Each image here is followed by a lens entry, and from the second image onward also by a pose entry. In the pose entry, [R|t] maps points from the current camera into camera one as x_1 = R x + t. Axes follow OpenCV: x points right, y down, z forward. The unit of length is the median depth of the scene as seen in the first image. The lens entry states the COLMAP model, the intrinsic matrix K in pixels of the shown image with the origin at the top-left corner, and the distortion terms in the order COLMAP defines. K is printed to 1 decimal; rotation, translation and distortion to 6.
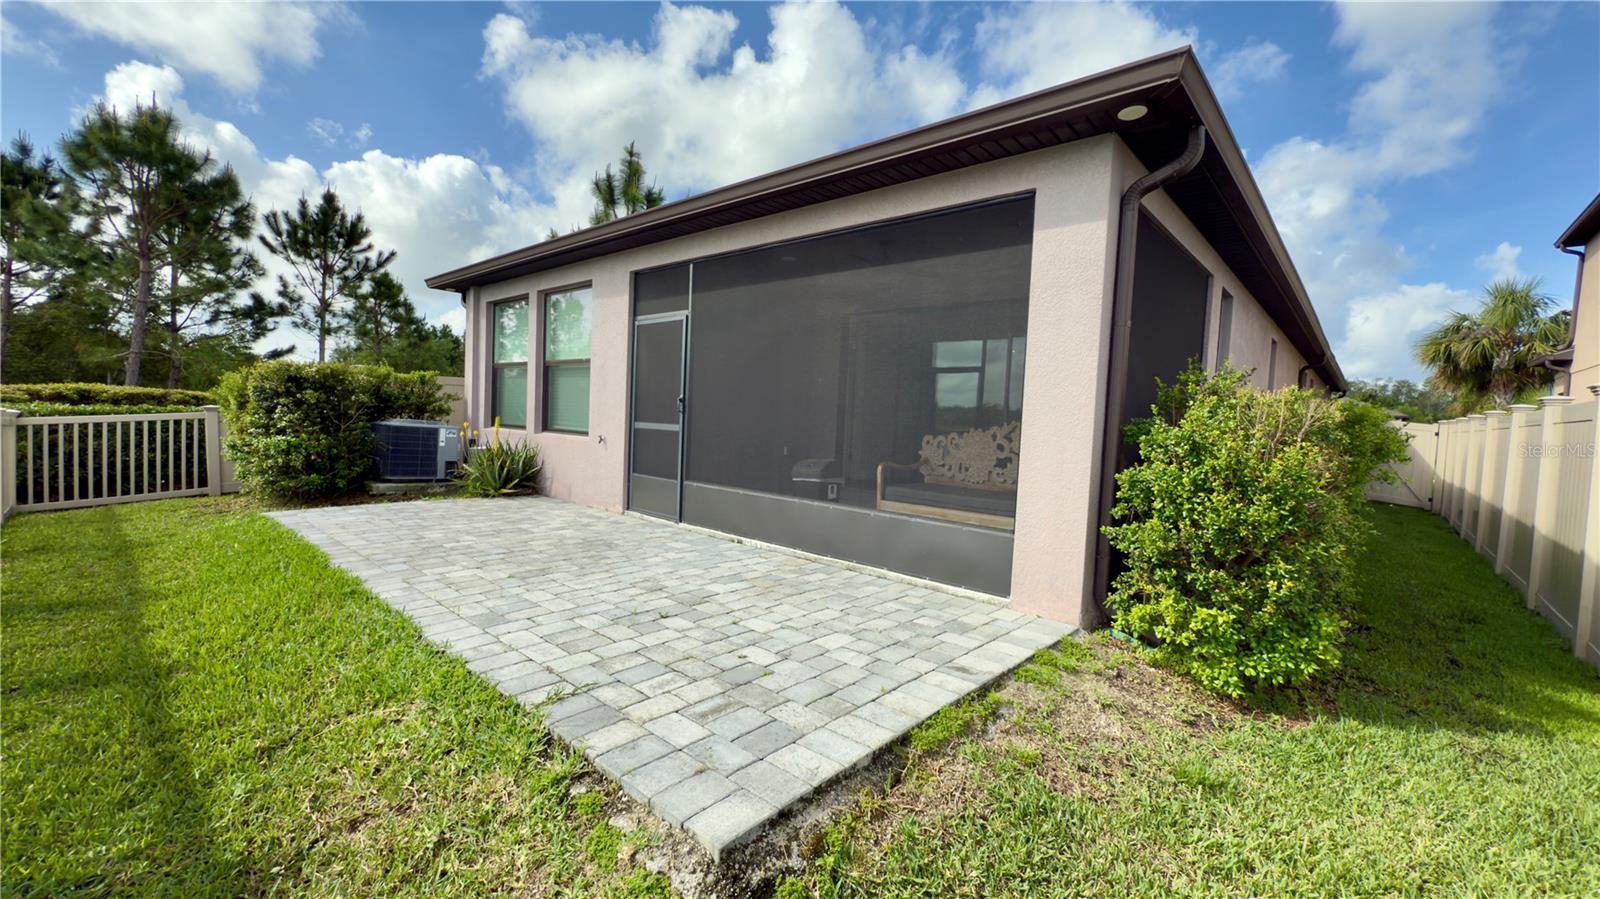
lens RADIAL K [[639.4, 0, 800.0], [0, 639.4, 449.5], [0, 0, 1]] dist [-0.000194, -0.000057]
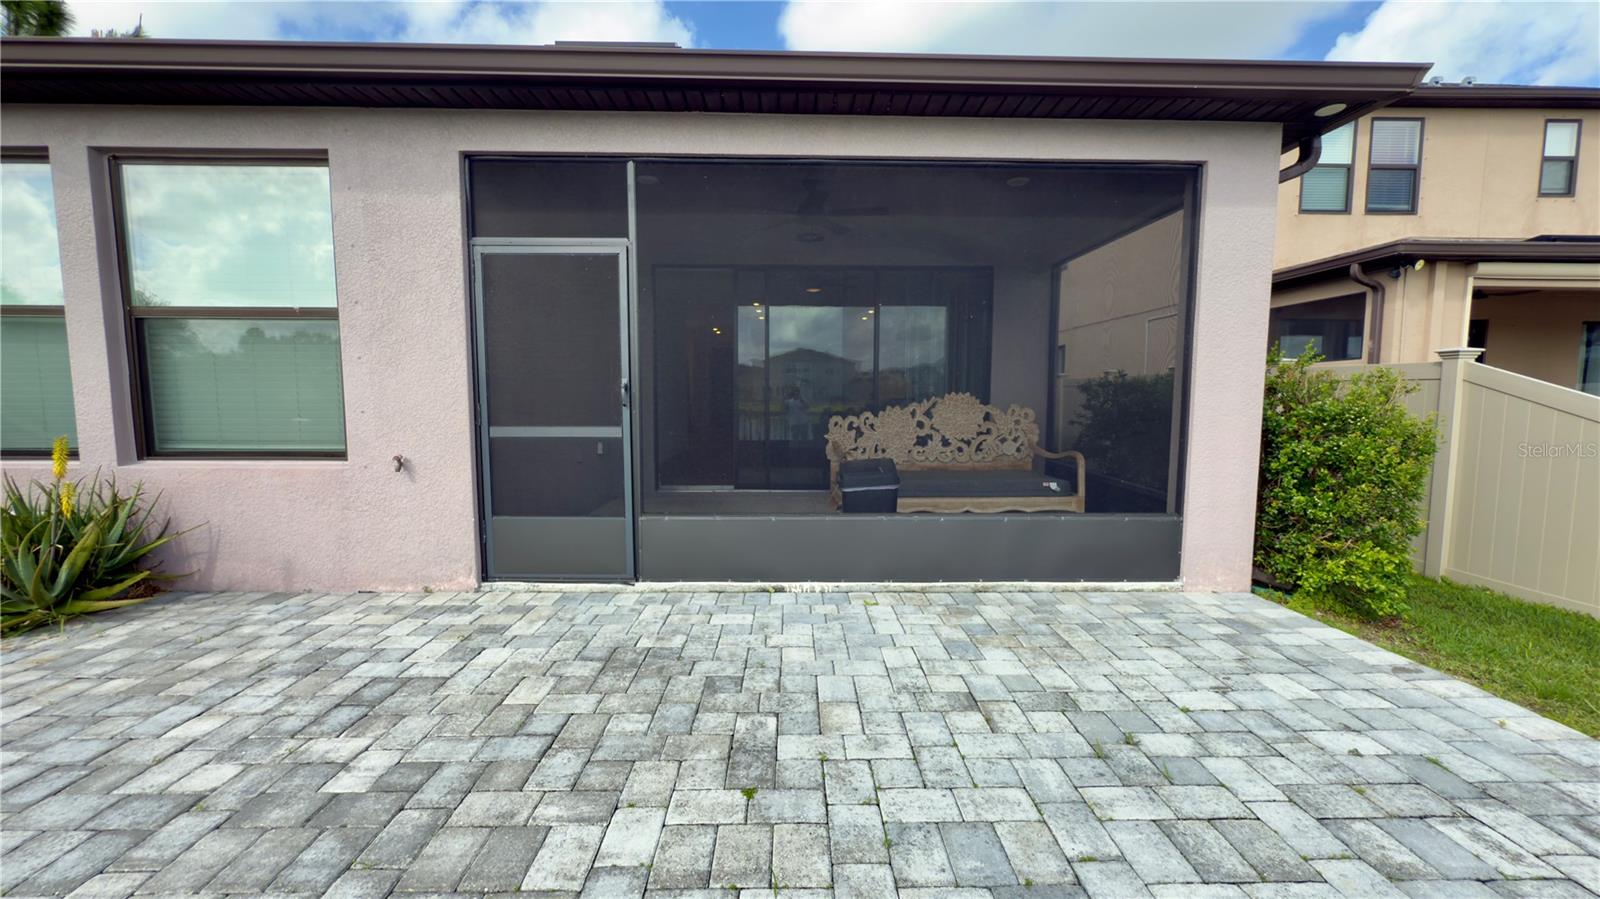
lens RADIAL K [[639.4, 0, 800.0], [0, 639.4, 449.5], [0, 0, 1]] dist [-0.000194, -0.000057]
pose [[0.731509, -0.100246, 0.674423, -0.682236], [0.063167, 0.994843, 0.079359, -0.078207], [-0.678900, -0.015451, 0.734068, 0.612527]]
